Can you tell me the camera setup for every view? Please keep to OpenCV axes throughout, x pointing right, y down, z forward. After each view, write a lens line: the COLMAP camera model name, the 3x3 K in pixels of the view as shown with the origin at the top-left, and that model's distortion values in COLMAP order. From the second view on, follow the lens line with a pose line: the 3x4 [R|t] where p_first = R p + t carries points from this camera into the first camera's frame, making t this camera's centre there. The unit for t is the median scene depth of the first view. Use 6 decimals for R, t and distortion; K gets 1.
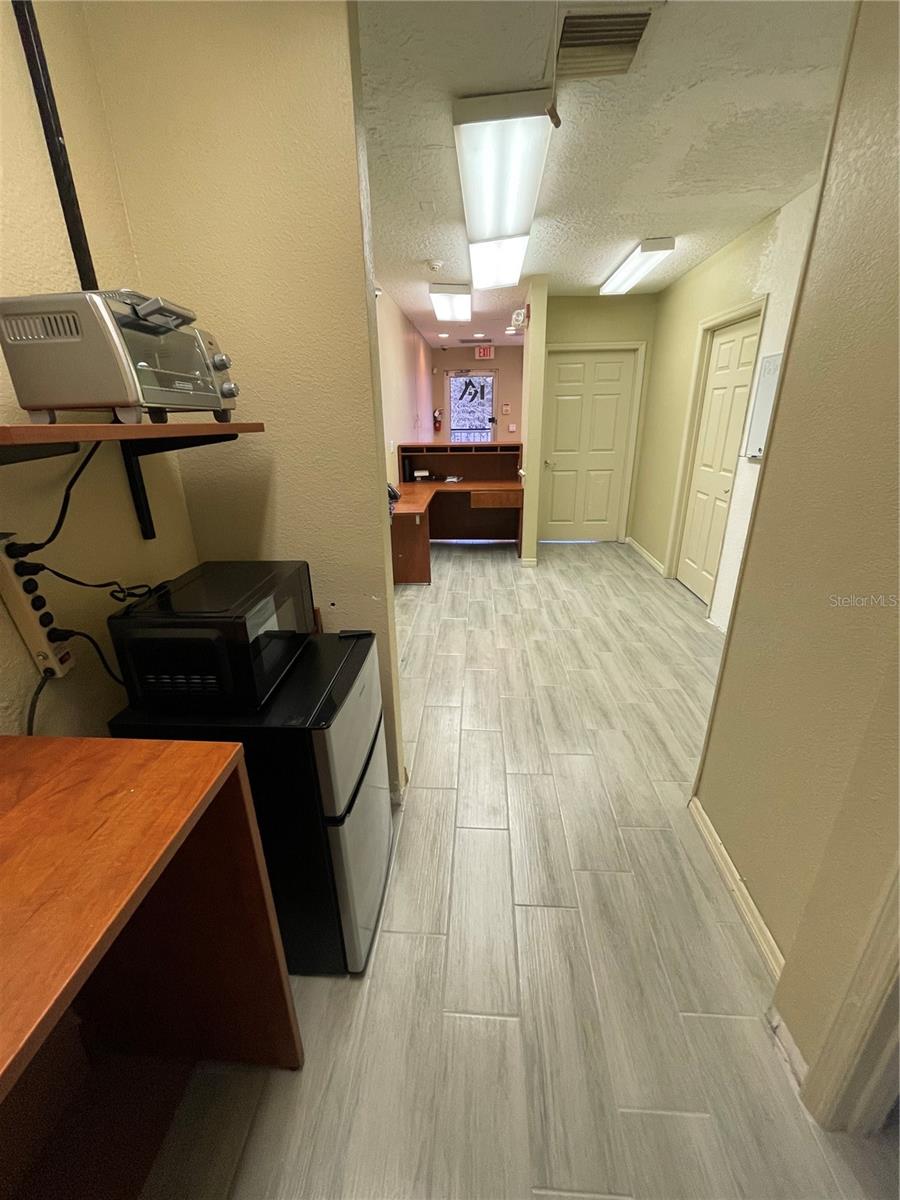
lens RADIAL K [[483.5, 0, 447.1], [0, 483.5, 596.5], [0, 0, 1]] dist [-0.013460, 0.003509]
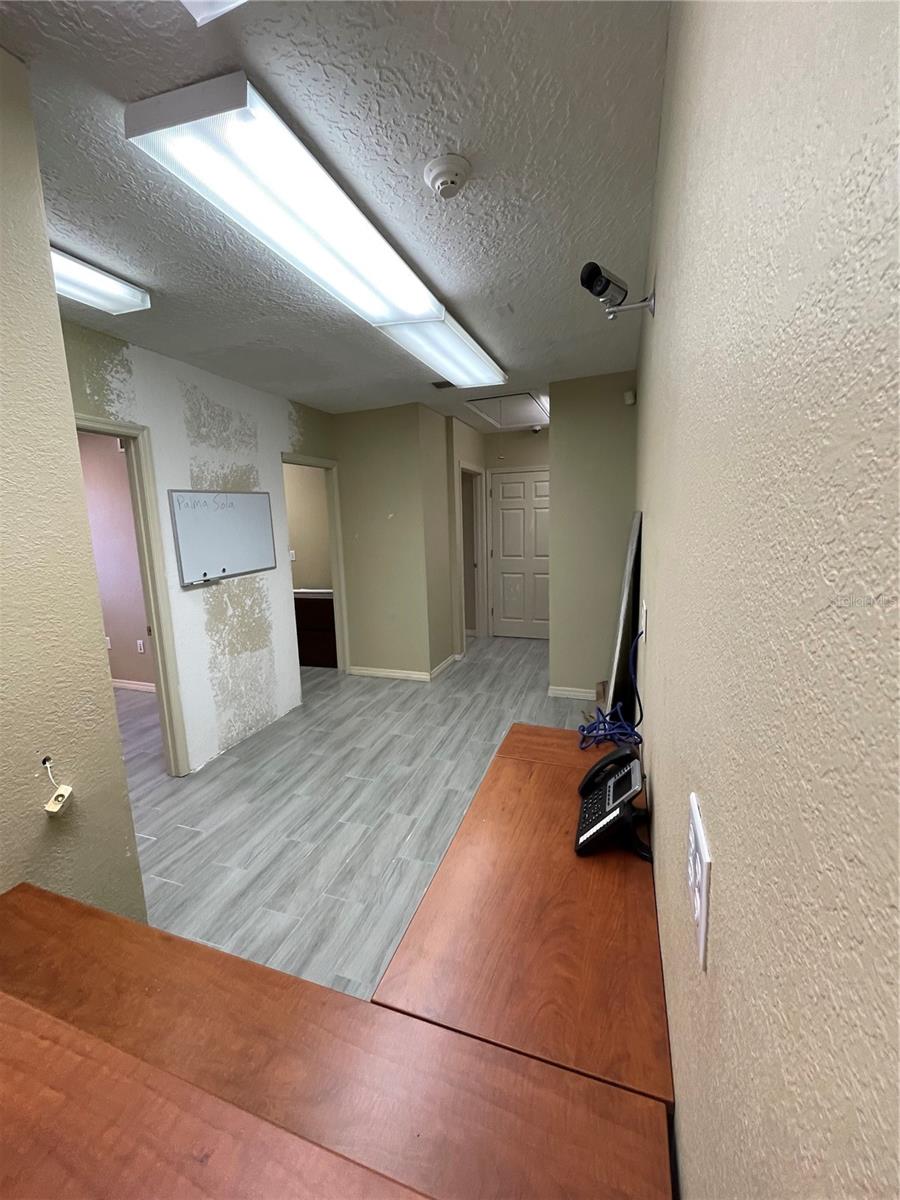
lens RADIAL K [[483.5, 0, 445.5], [0, 483.5, 598.7], [0, 0, 1]] dist [-0.013460, 0.003509]
pose [[-0.962125, 0.014293, 0.272235, -0.128384], [0.148206, 0.865578, 0.478340, -0.572557], [-0.228804, 0.500570, -0.834912, 1.489479]]
